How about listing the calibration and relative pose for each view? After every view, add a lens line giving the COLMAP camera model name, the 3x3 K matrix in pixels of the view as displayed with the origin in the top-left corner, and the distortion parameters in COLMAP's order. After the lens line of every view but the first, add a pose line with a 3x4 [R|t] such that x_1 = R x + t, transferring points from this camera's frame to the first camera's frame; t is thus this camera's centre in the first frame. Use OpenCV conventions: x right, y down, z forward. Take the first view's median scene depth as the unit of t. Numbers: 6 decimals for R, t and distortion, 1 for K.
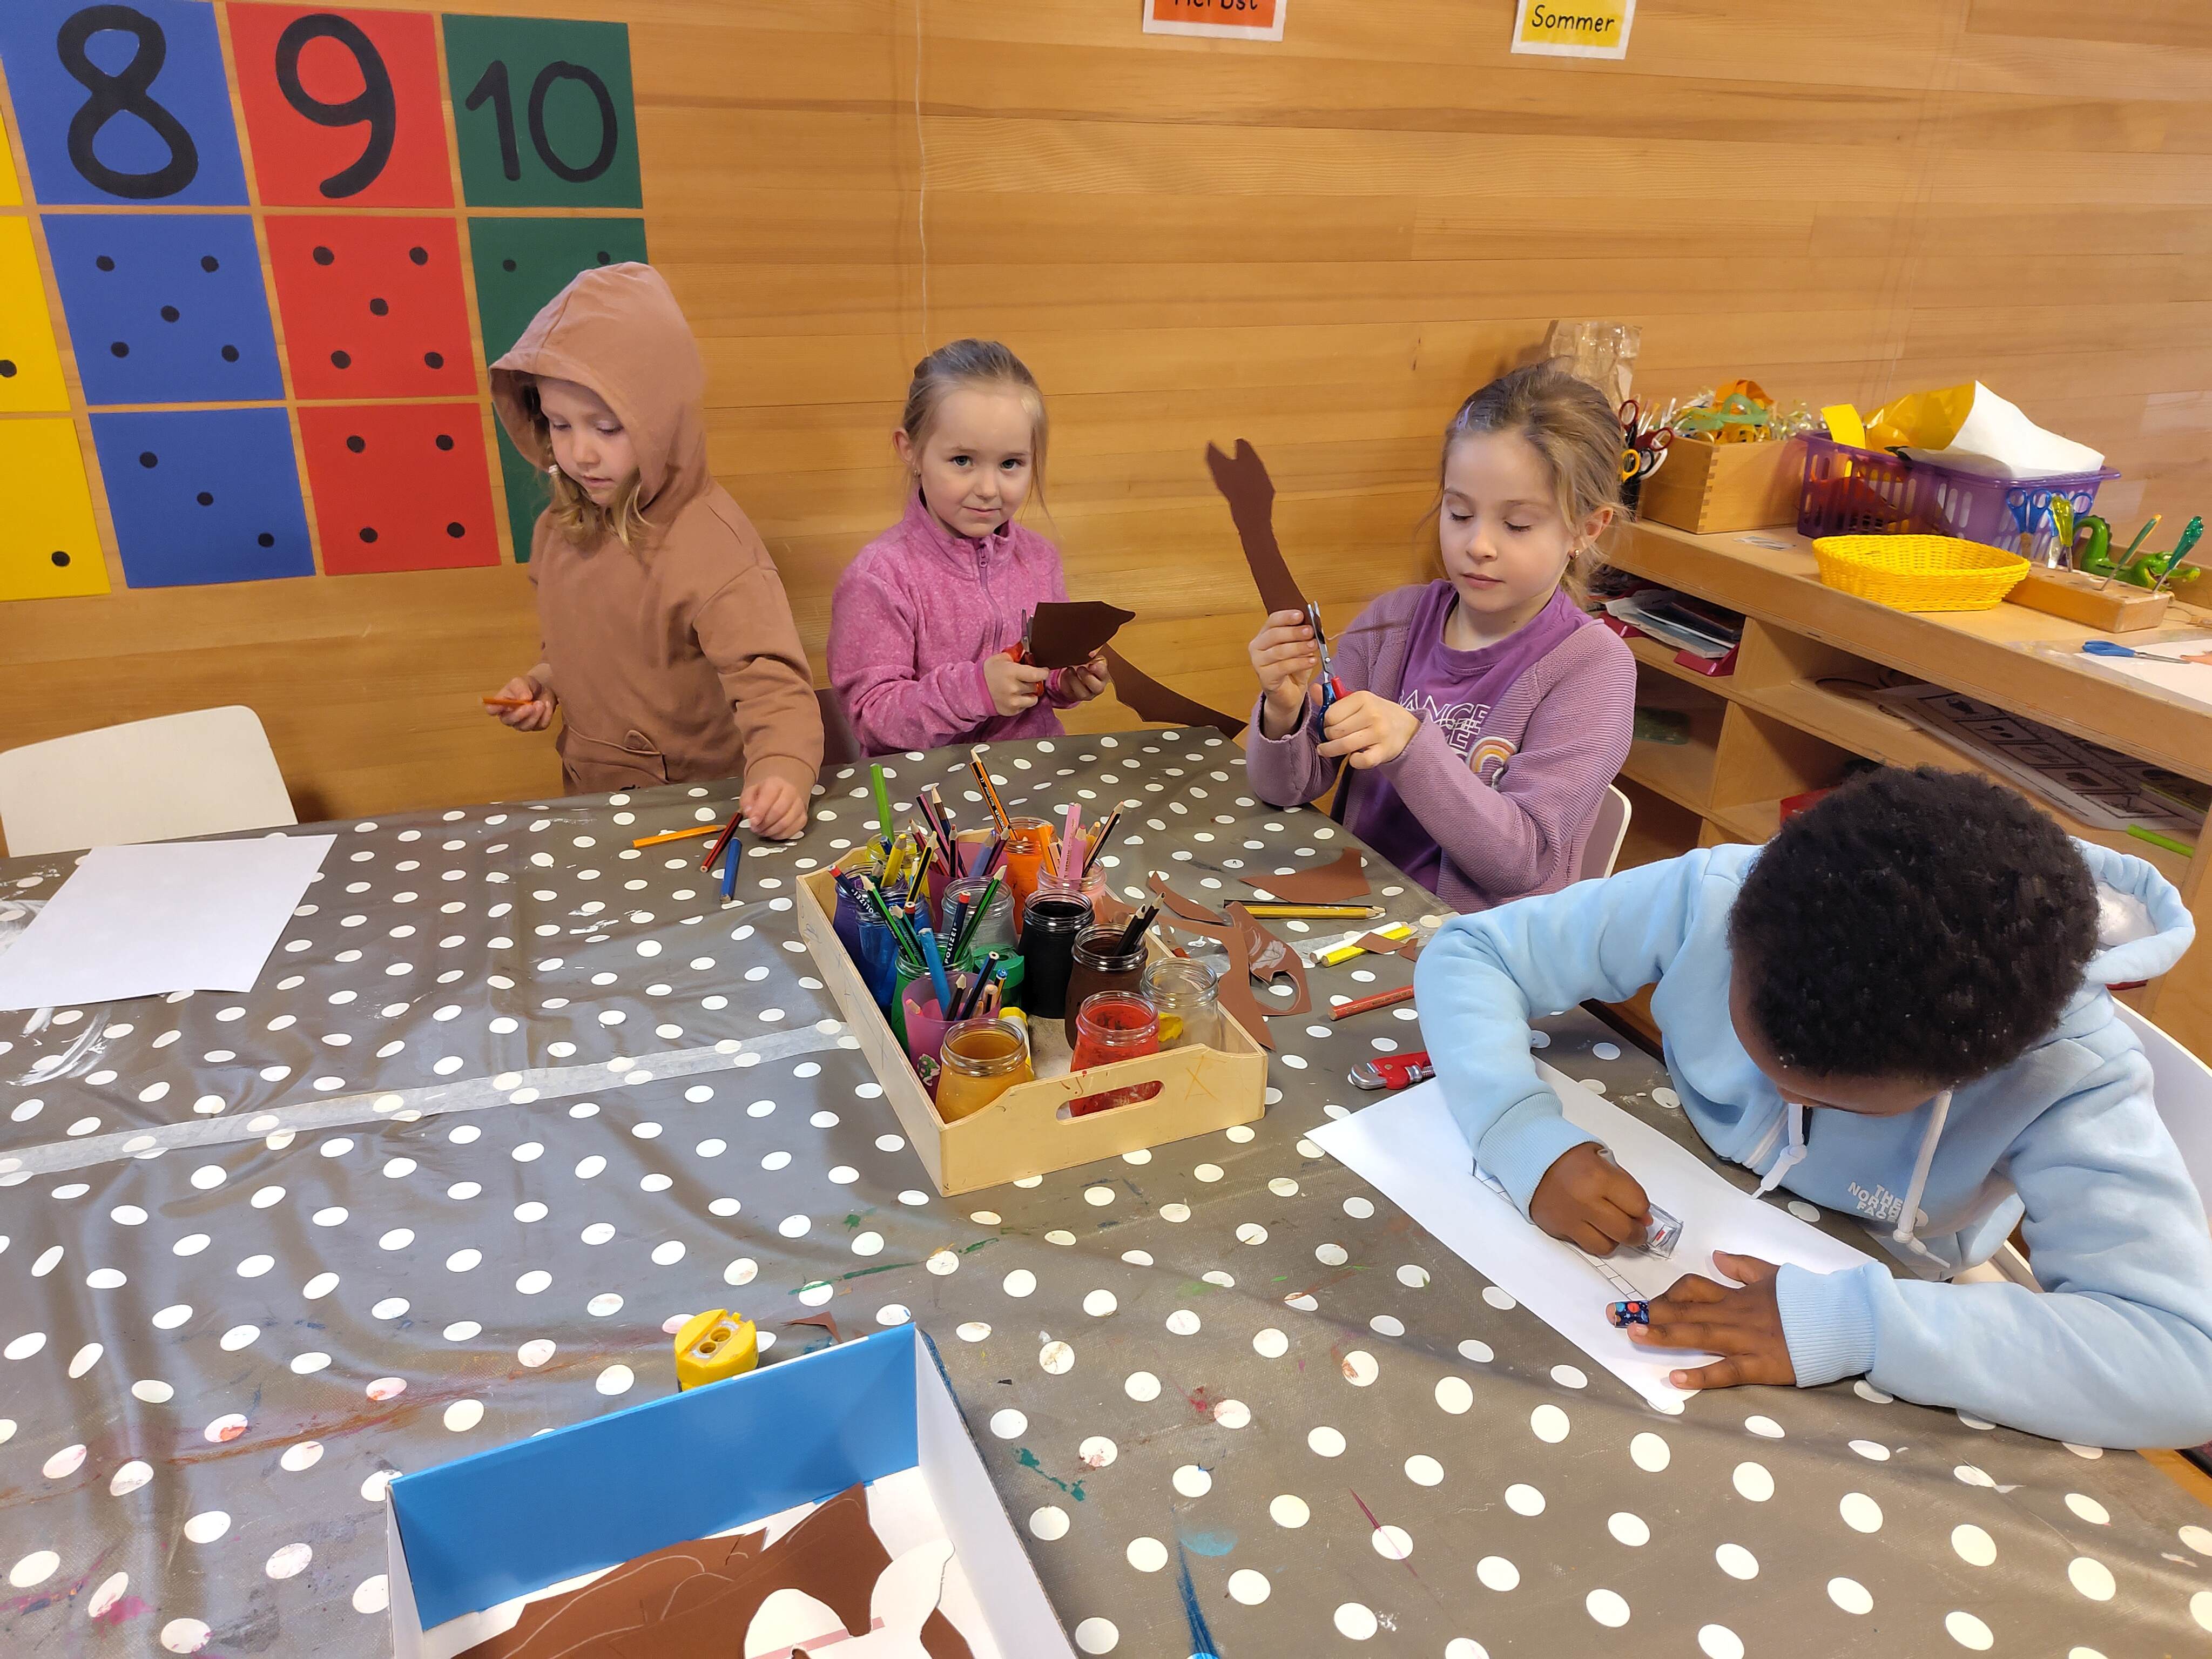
lens RADIAL K [[1536.6, 0, 1117.1], [0, 1536.6, 835.0], [0, 0, 1]] dist [0.046787, -0.044788]
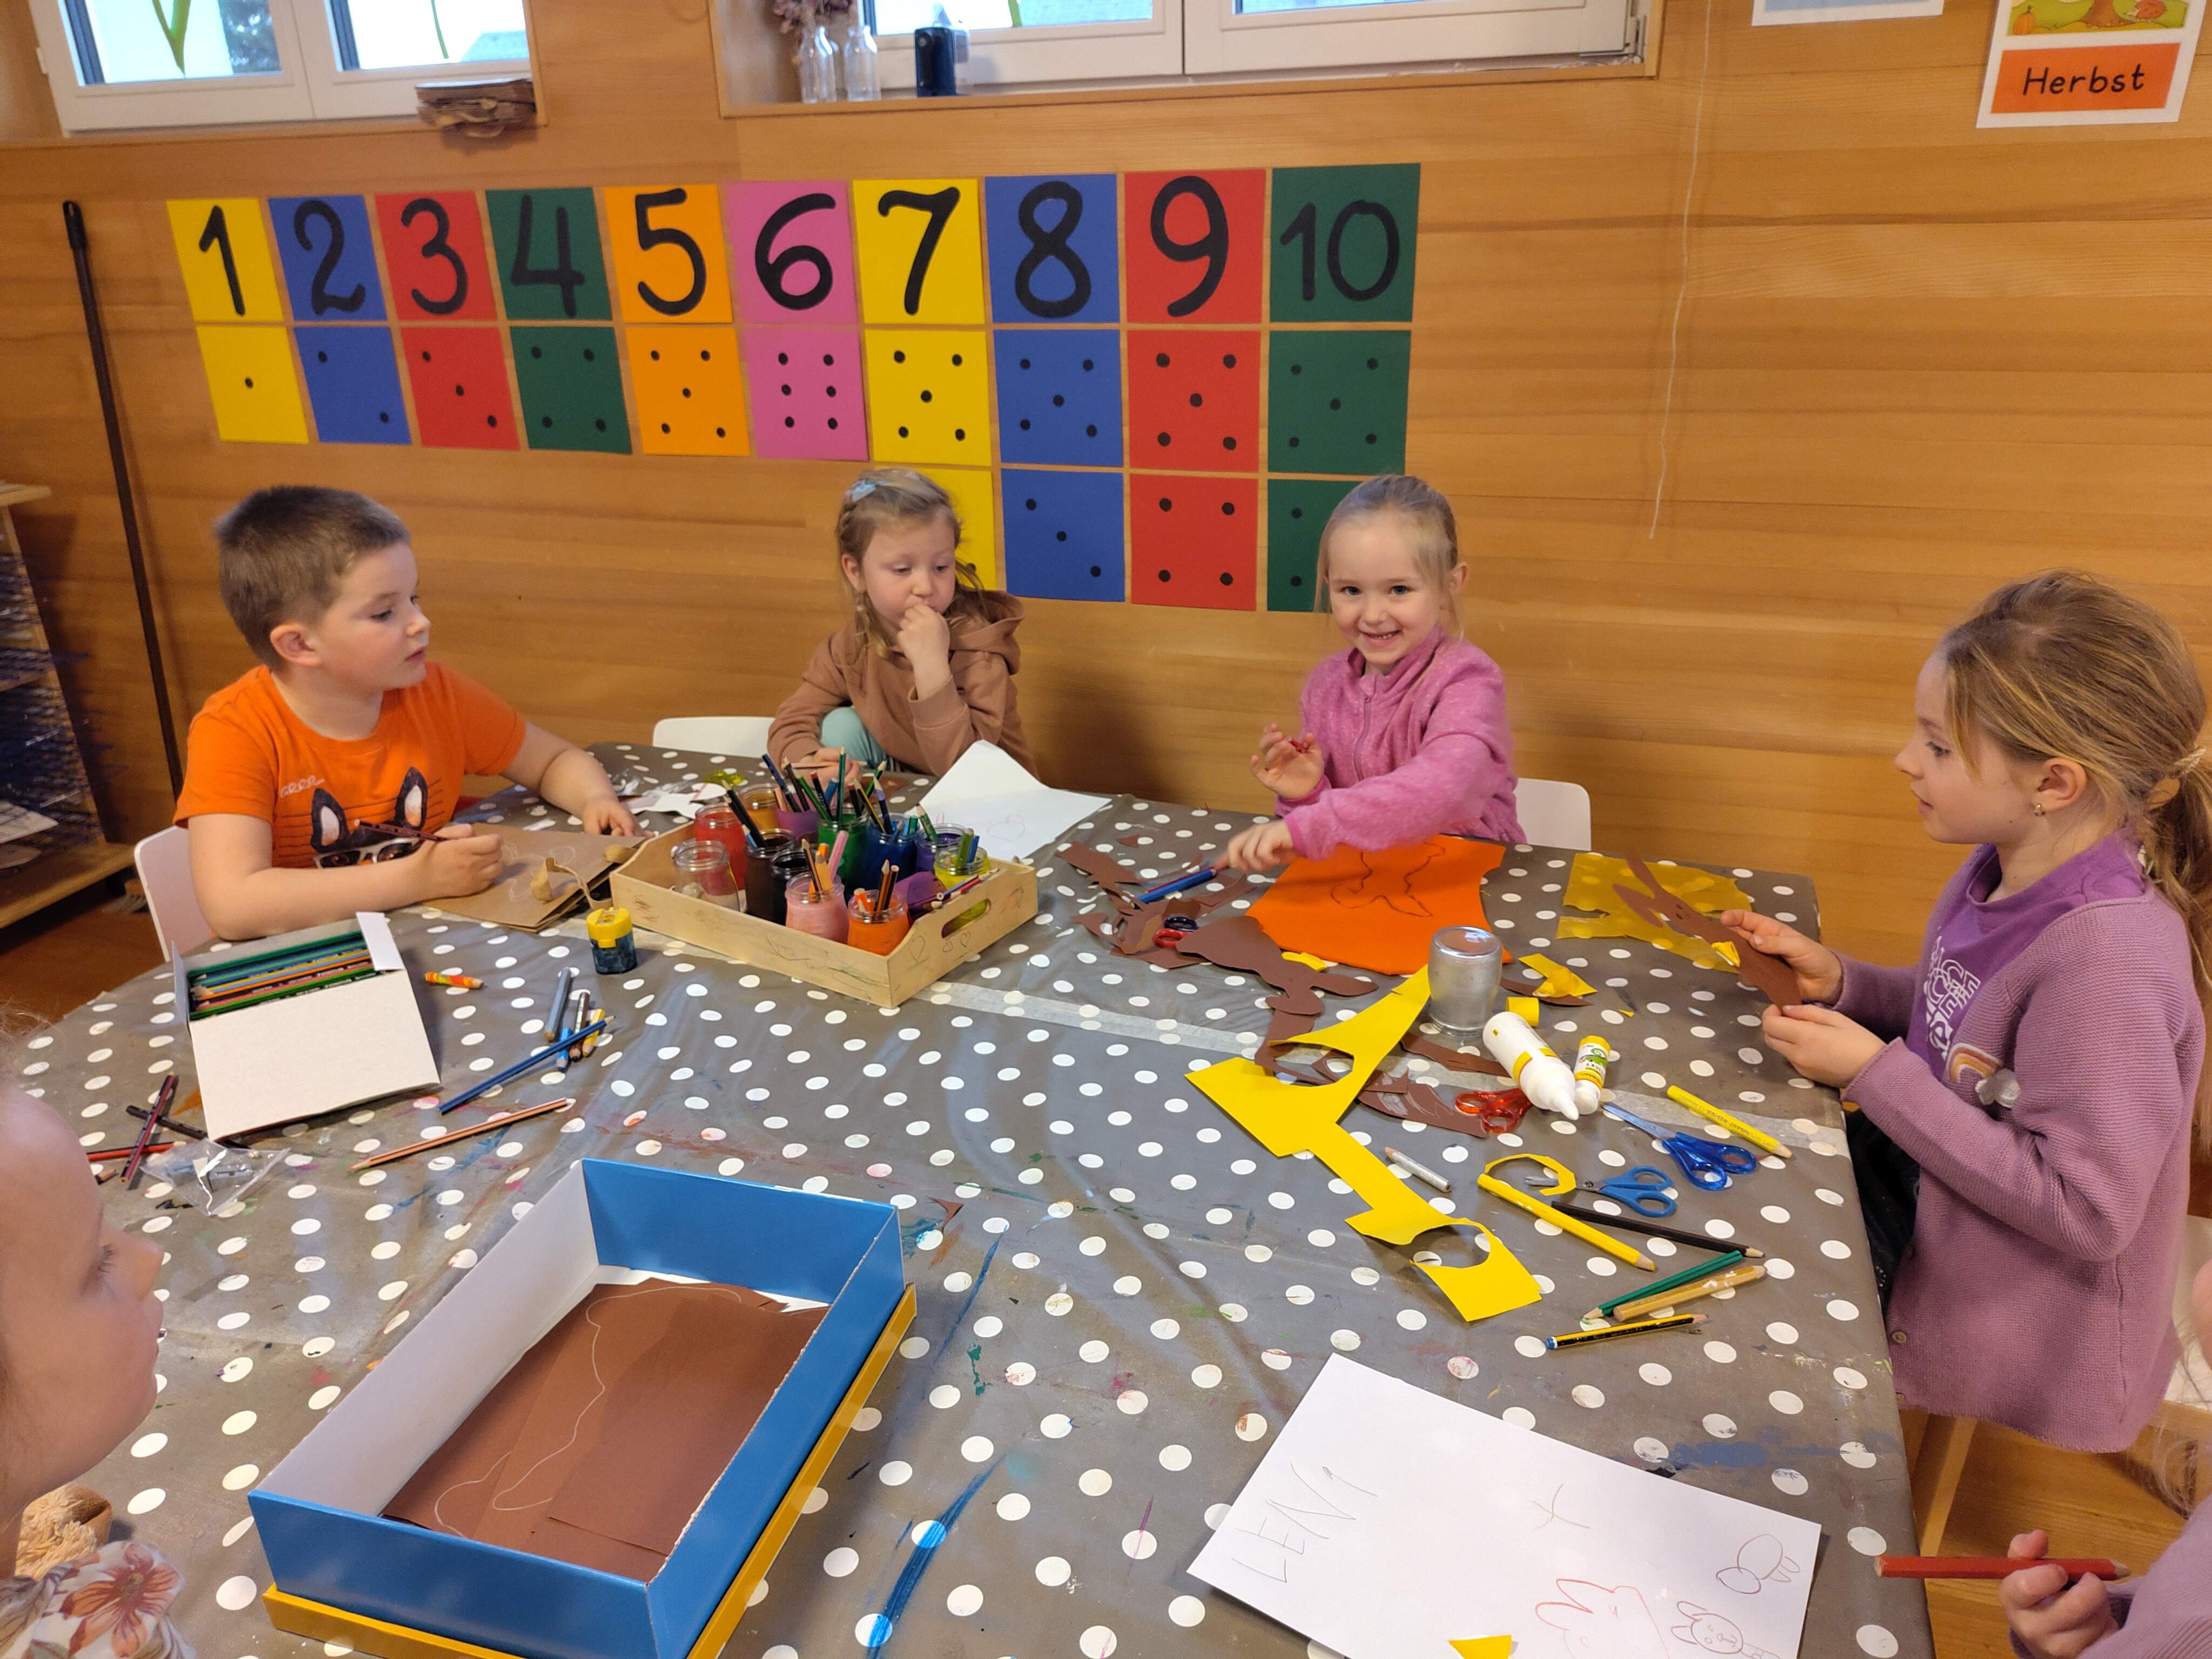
lens RADIAL K [[1536.6, 0, 1112.0], [0, 1536.6, 827.4], [0, 0, 1]] dist [0.046787, -0.044788]
pose [[0.751046, 0.212659, -0.625064, 0.334664], [-0.232642, 0.971230, 0.050901, -0.049665], [0.617905, 0.107187, 0.778912, 0.015501]]
